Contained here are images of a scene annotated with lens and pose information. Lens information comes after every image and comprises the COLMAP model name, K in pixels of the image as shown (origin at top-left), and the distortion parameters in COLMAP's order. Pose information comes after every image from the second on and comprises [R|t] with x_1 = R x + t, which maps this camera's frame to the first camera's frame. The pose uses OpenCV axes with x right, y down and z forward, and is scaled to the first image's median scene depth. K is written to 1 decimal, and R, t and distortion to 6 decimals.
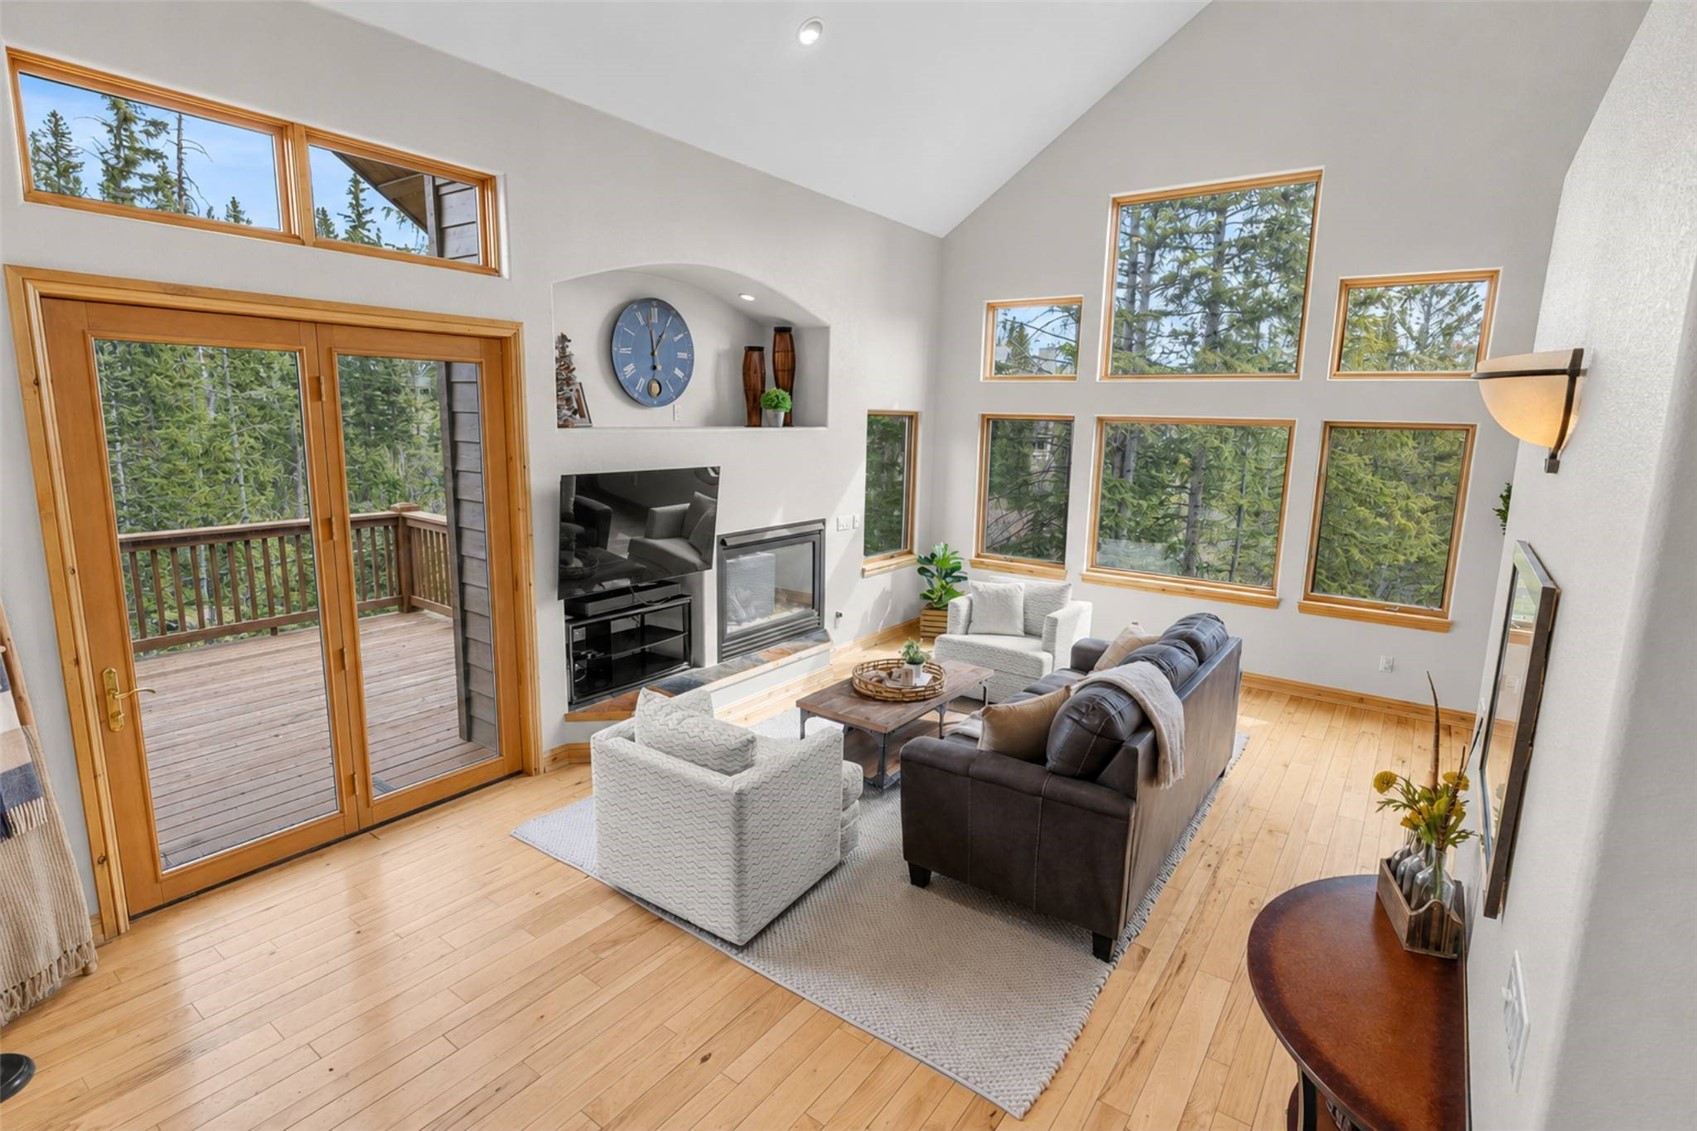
lens RADIAL K [[824.1, 0, 864.4], [0, 824.1, 561.0], [0, 0, 1]] dist [-0.011554, 0.000810]
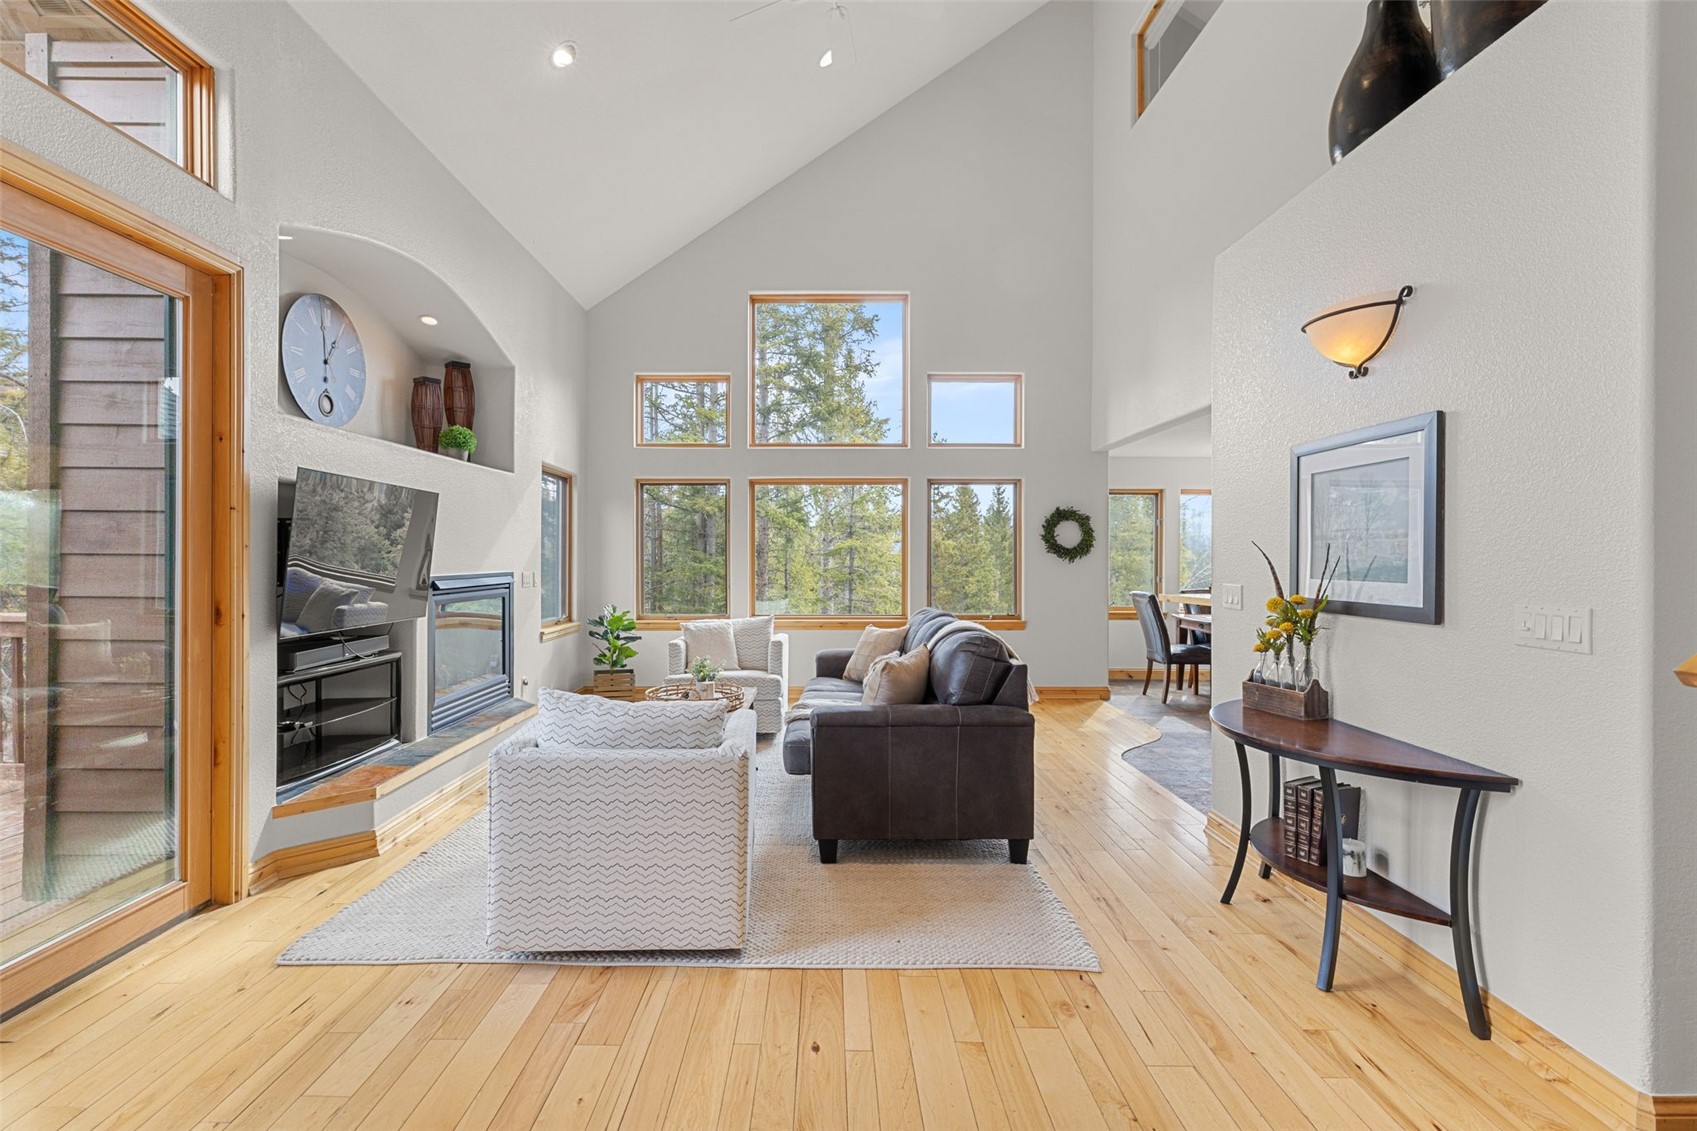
lens RADIAL K [[772.2, 0, 836.3], [0, 772.2, 567.1], [0, 0, 1]] dist [0.000952, 0.000153]
pose [[0.812638, -0.033213, 0.581822, -0.295972], [0.123740, 0.985443, -0.116577, 0.100908], [-0.569481, 0.166729, 0.804918, 0.125079]]
